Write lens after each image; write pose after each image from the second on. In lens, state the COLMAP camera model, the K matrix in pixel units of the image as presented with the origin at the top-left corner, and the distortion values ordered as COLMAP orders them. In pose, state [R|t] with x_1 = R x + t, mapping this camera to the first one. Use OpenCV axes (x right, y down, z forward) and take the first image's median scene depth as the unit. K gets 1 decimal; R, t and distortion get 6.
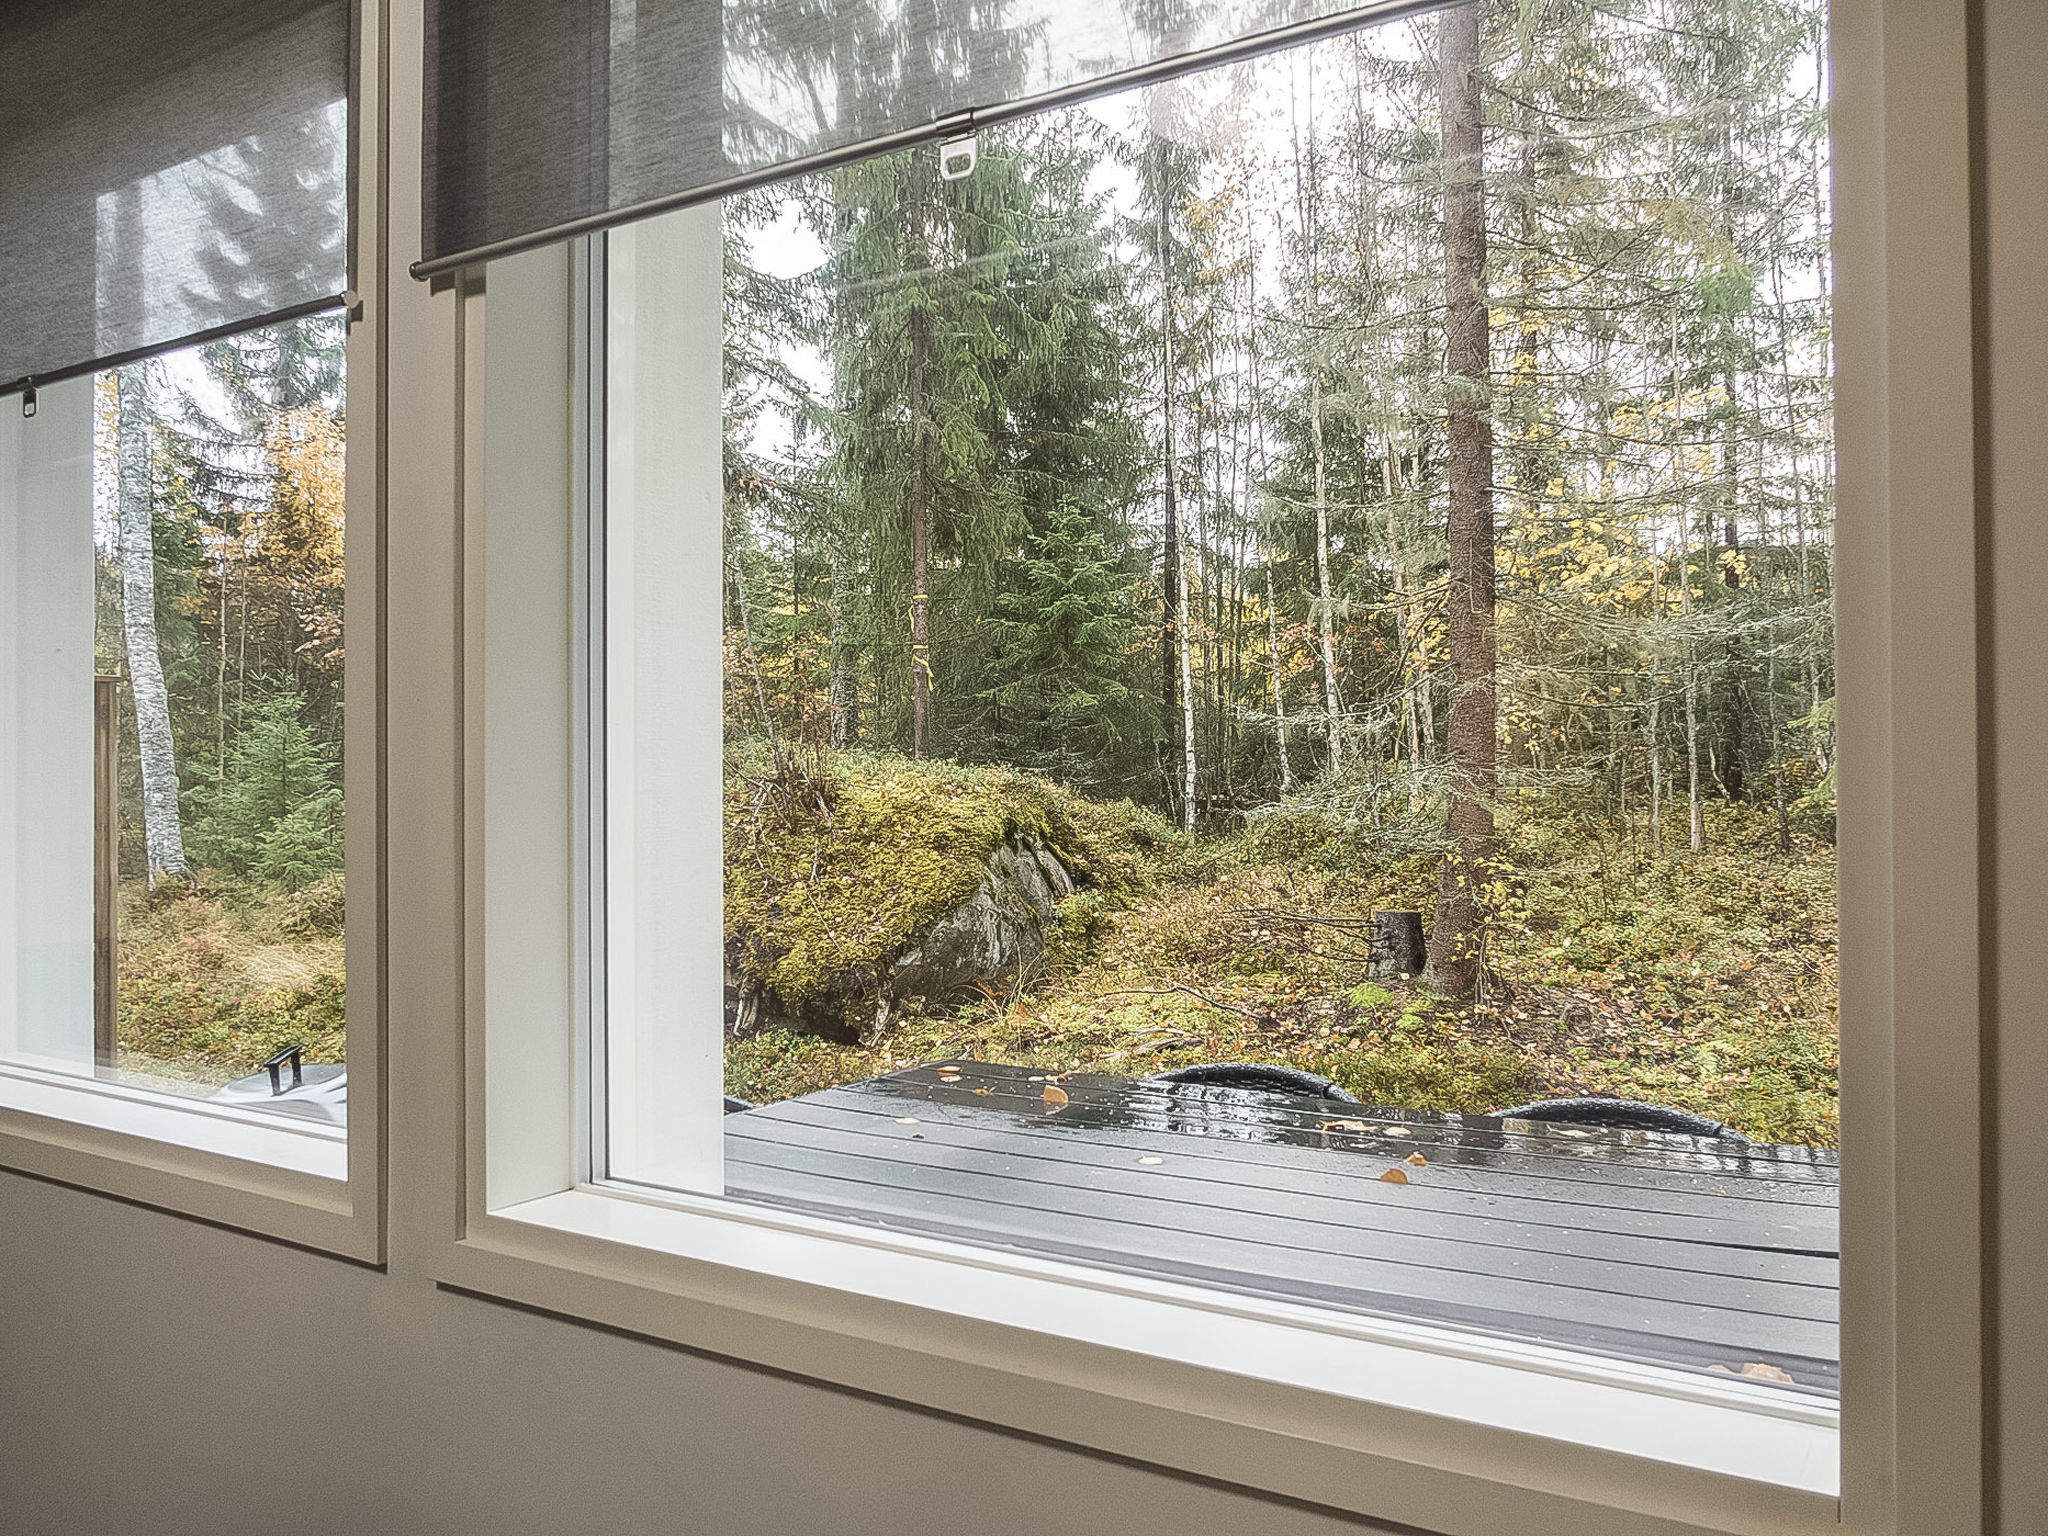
lens RADIAL K [[1577.3, 0, 1030.0], [0, 1577.3, 767.4], [0, 0, 1]] dist [-0.027811, 0.006735]
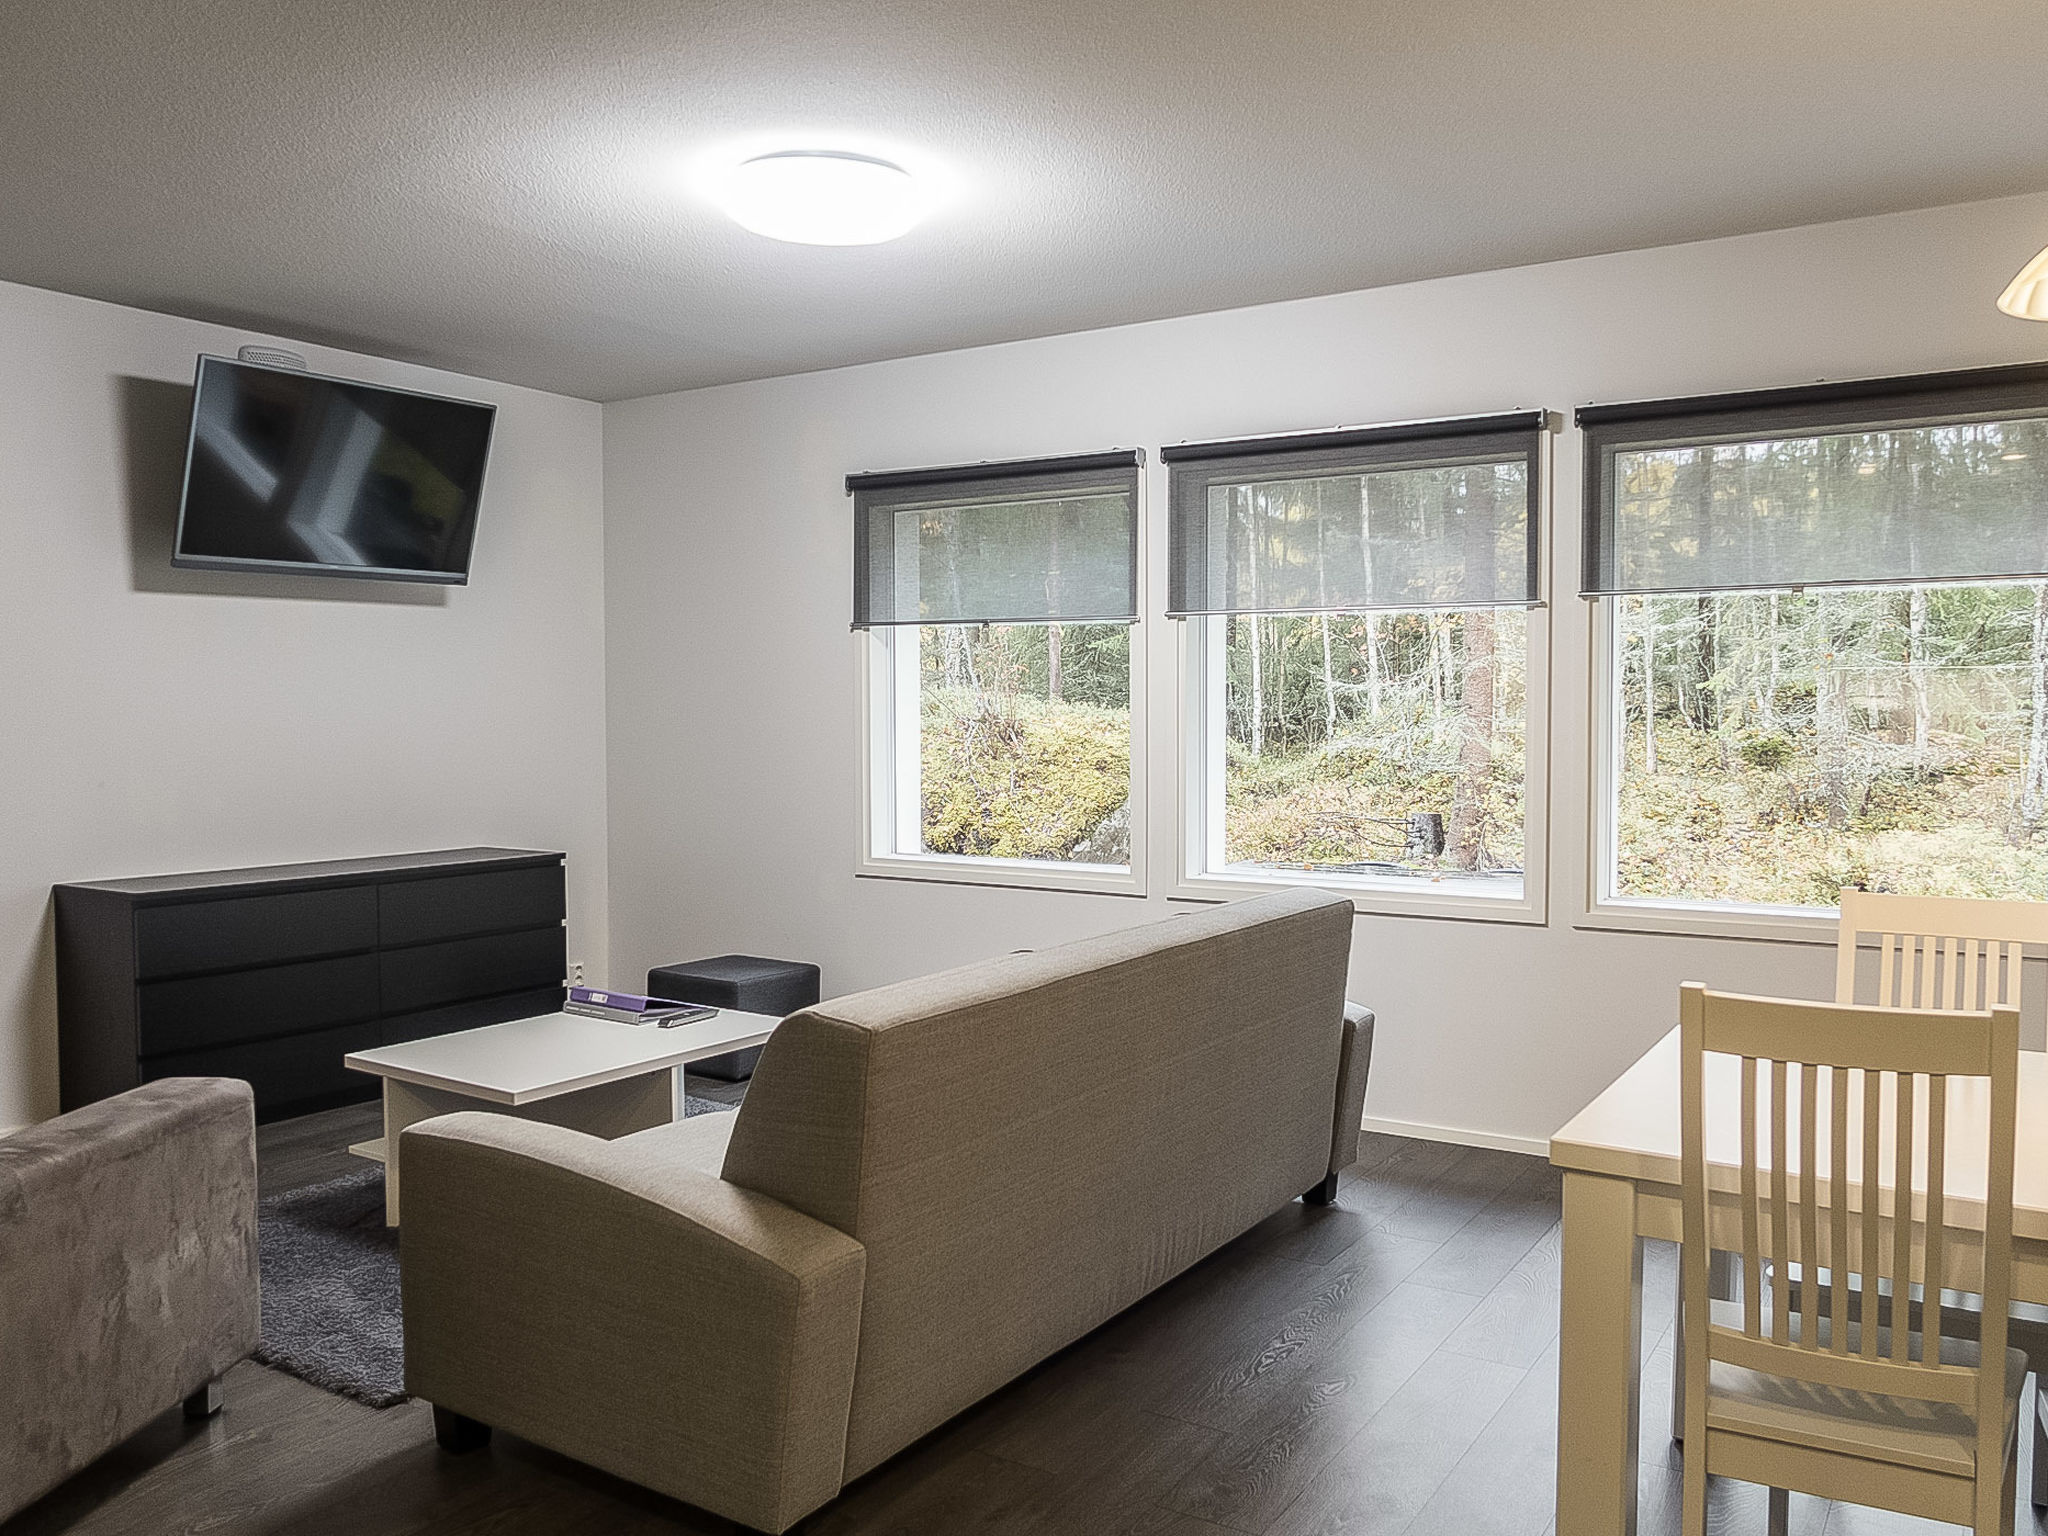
lens RADIAL K [[1577.3, 0, 1018.1], [0, 1577.3, 768.9], [0, 0, 1]] dist [-0.027811, 0.006735]
pose [[0.999826, 0.002142, -0.018529, -0.105658], [-0.001128, 0.998509, 0.054571, -0.026321], [0.018618, -0.054540, 0.998338, -0.416274]]
